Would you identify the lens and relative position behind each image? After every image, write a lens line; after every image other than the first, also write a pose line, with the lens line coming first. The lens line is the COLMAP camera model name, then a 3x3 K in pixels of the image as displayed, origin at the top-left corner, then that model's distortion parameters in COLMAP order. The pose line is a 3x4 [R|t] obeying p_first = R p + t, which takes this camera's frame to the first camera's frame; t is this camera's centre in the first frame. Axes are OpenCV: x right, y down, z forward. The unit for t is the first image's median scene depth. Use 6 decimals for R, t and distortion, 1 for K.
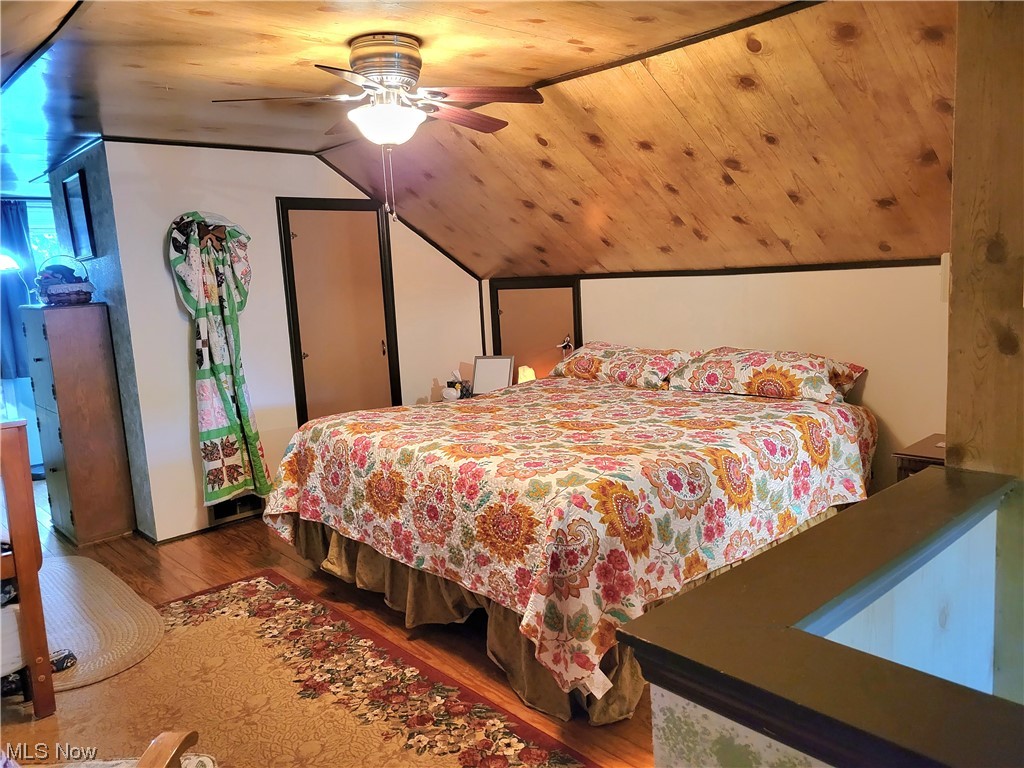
lens RADIAL K [[773.1, 0, 506.6], [0, 773.1, 377.3], [0, 0, 1]] dist [0.056646, -0.034271]
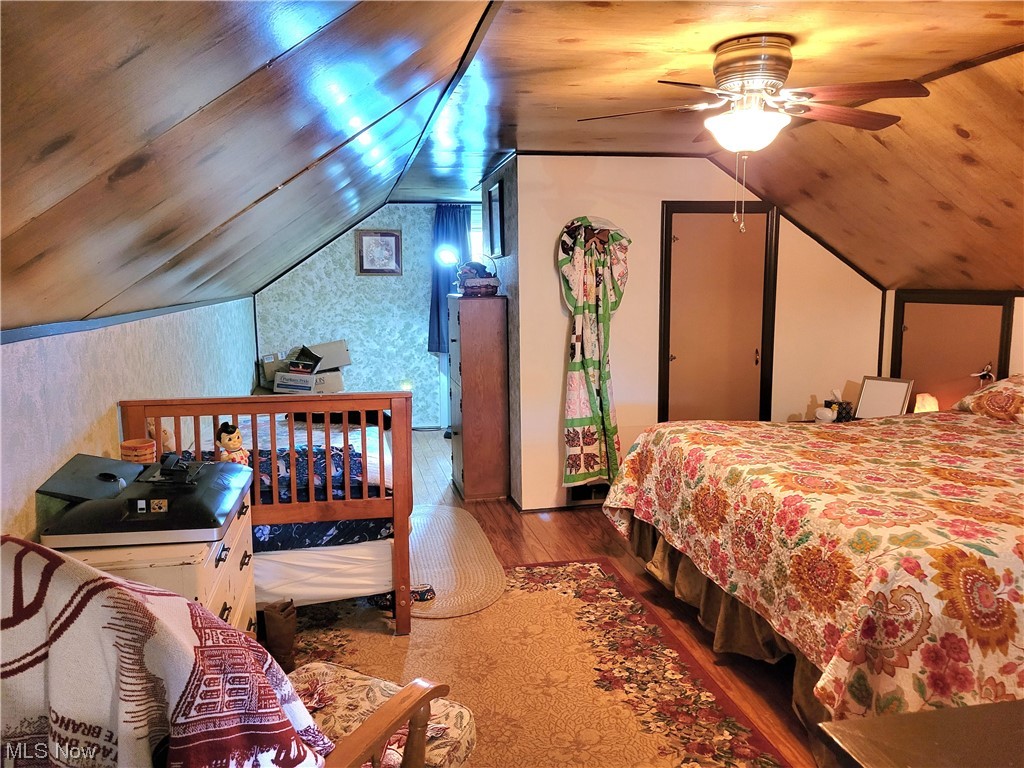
lens RADIAL K [[773.1, 0, 497.5], [0, 773.1, 386.2], [0, 0, 1]] dist [0.056646, -0.034271]
pose [[0.857580, 0.115539, -0.501205, 0.075348], [-0.106631, 0.993210, 0.046507, -0.018675], [0.503176, 0.013561, 0.864078, 0.016454]]
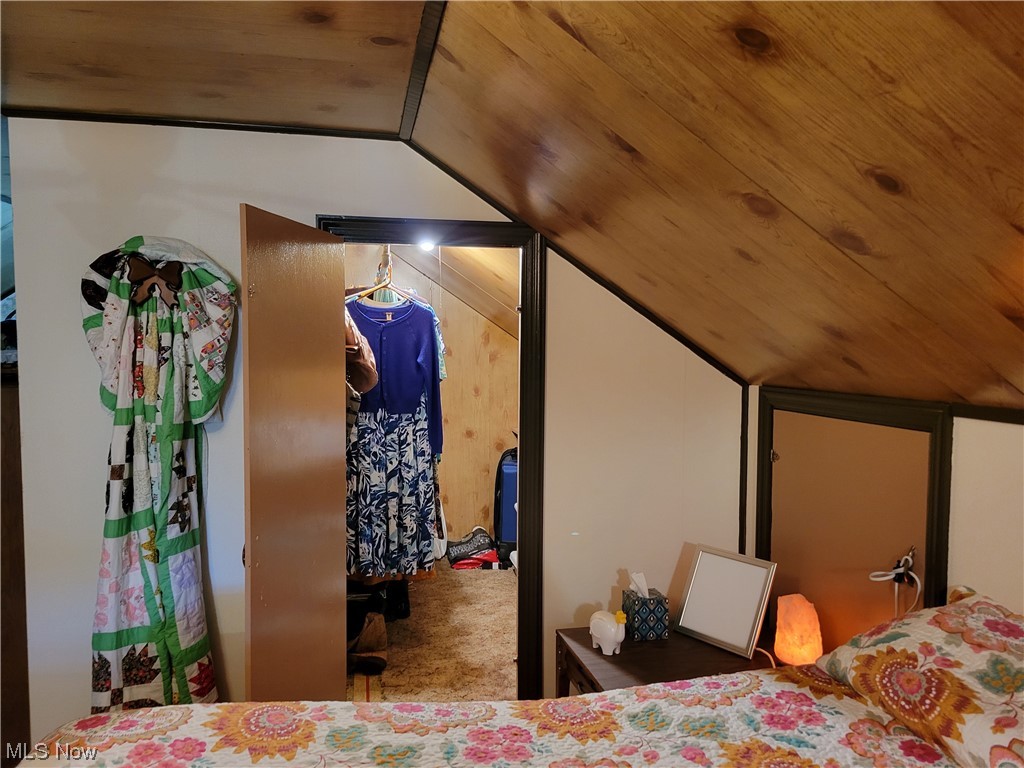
lens RADIAL K [[773.1, 0, 496.3], [0, 773.1, 392.3], [0, 0, 1]] dist [0.056646, -0.034271]
pose [[0.850544, 0.092169, -0.517764, 0.142831], [-0.124692, 0.991792, -0.028283, -0.139079], [0.510907, 0.088617, 0.855056, 0.783058]]
